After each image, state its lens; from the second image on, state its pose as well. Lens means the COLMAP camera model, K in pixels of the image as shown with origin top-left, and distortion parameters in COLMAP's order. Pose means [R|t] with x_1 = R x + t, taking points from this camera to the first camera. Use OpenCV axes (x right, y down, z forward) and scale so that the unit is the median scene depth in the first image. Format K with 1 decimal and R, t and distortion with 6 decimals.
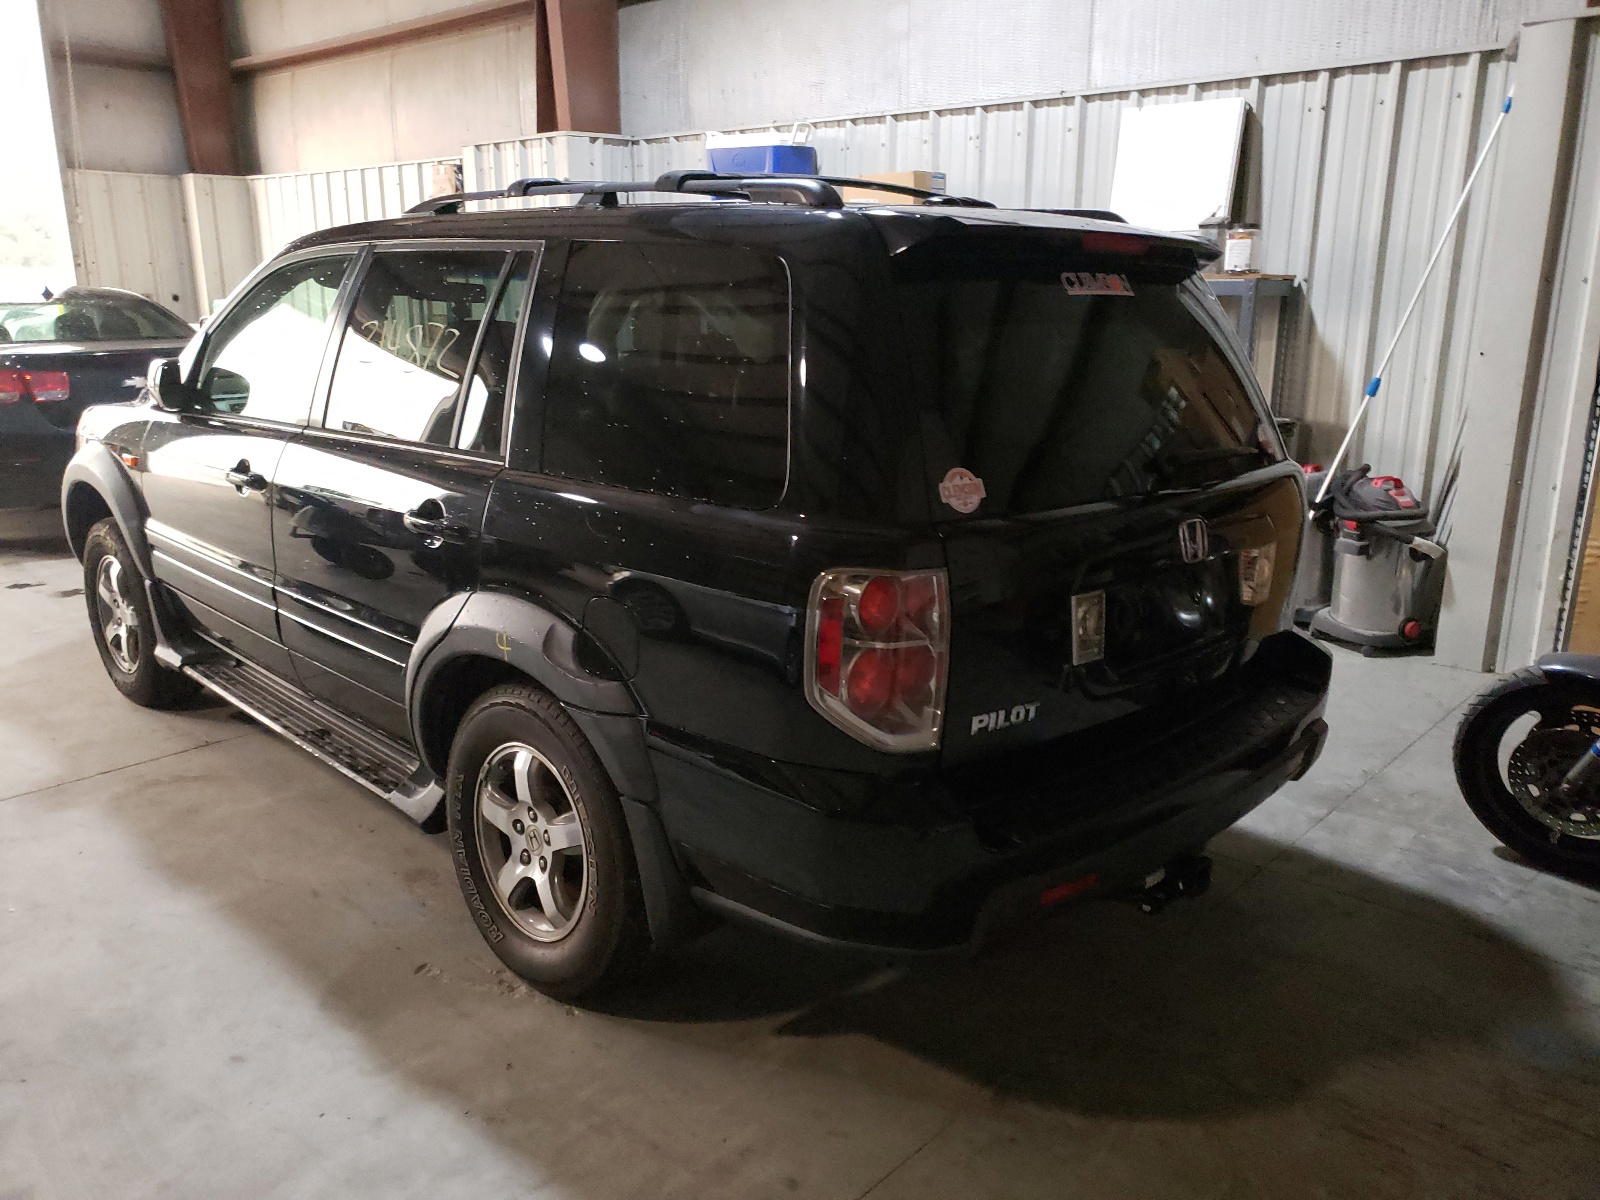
lens RADIAL K [[1206.9, 0, 800.9], [0, 1206.9, 595.3], [0, 0, 1]] dist [-0.004125, 0.002745]
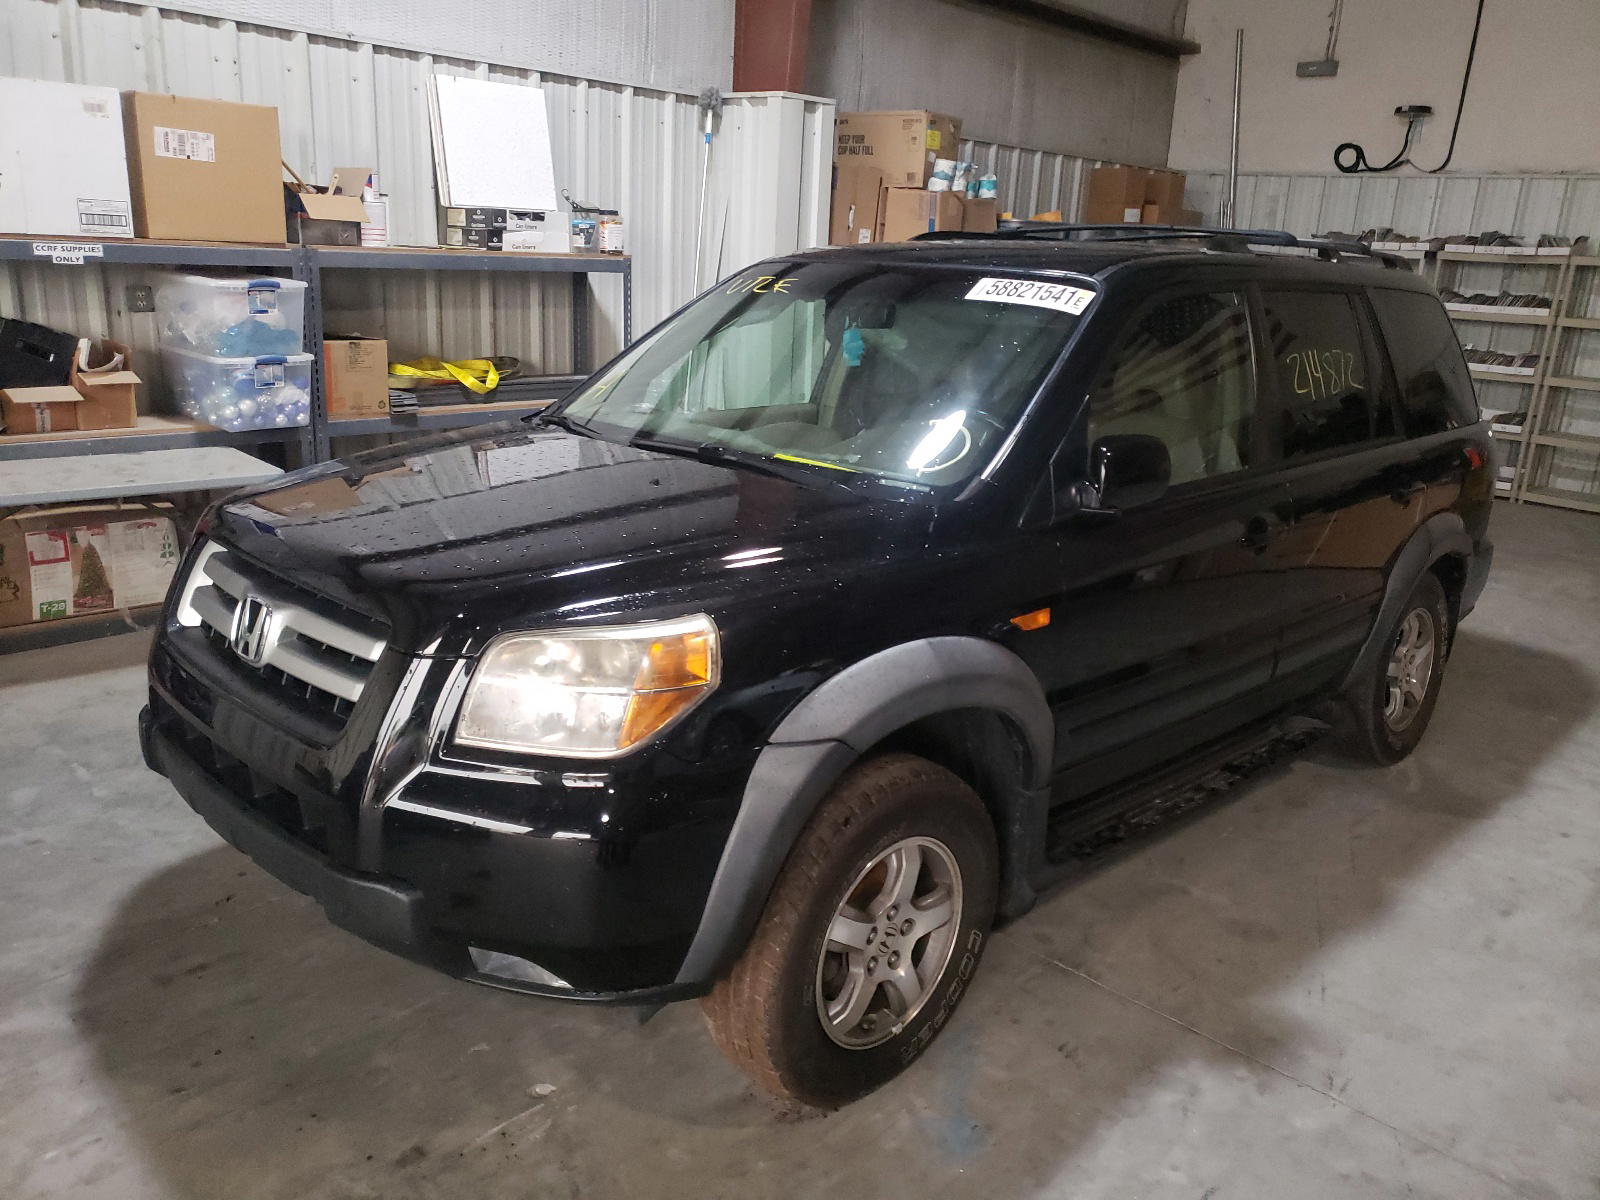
lens RADIAL K [[1206.9, 0, 799.2], [0, 1206.9, 601.6], [0, 0, 1]] dist [-0.004125, 0.002745]
pose [[0.039632, -0.279088, 0.959447, -0.787658], [0.208892, 0.941299, 0.265180, -0.207783], [-0.977135, 0.189911, 0.095605, 0.727980]]
